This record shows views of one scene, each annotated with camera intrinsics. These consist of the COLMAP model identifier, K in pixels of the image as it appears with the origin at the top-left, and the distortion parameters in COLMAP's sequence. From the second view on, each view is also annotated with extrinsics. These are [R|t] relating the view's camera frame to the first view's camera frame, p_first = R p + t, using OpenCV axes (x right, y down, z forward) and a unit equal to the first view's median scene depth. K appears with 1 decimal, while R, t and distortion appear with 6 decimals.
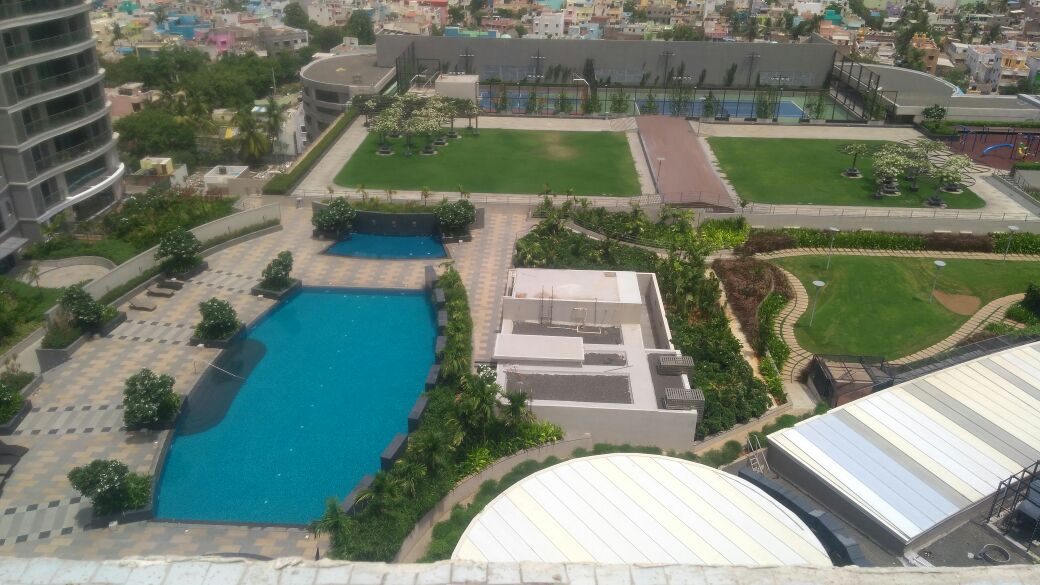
lens RADIAL K [[645.8, 0, 520.0], [0, 645.8, 292.5], [0, 0, 1]] dist [0.064039, -0.060555]
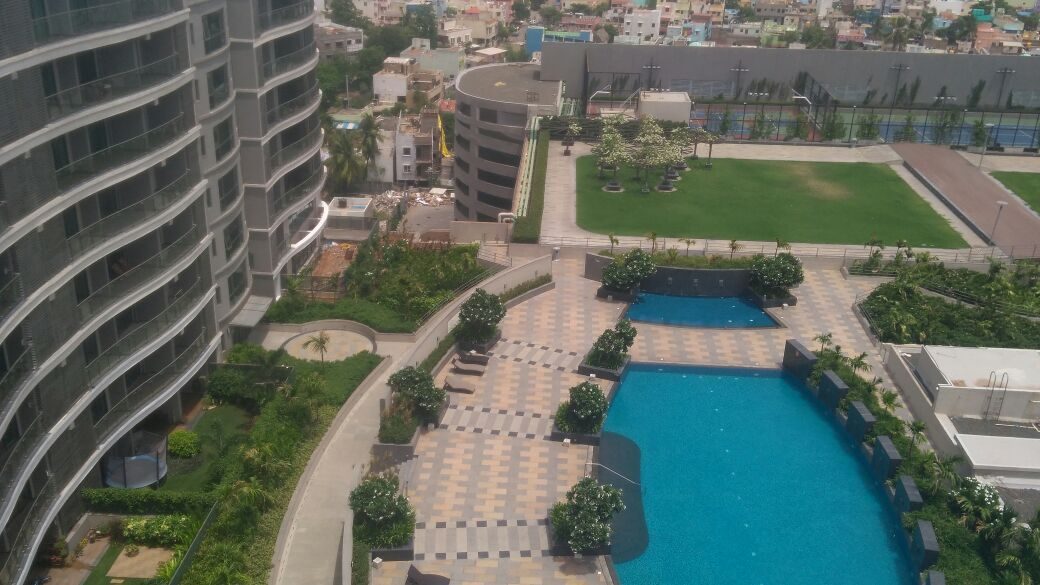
lens RADIAL K [[801.6, 0, 520.0], [0, 801.6, 292.5], [0, 0, 1]] dist [0.078931, -0.095135]
pose [[0.999908, 0.012625, -0.005046, -0.283324], [-0.012914, 0.997981, -0.062185, -0.019739], [0.004251, 0.062244, 0.998052, 0.004863]]
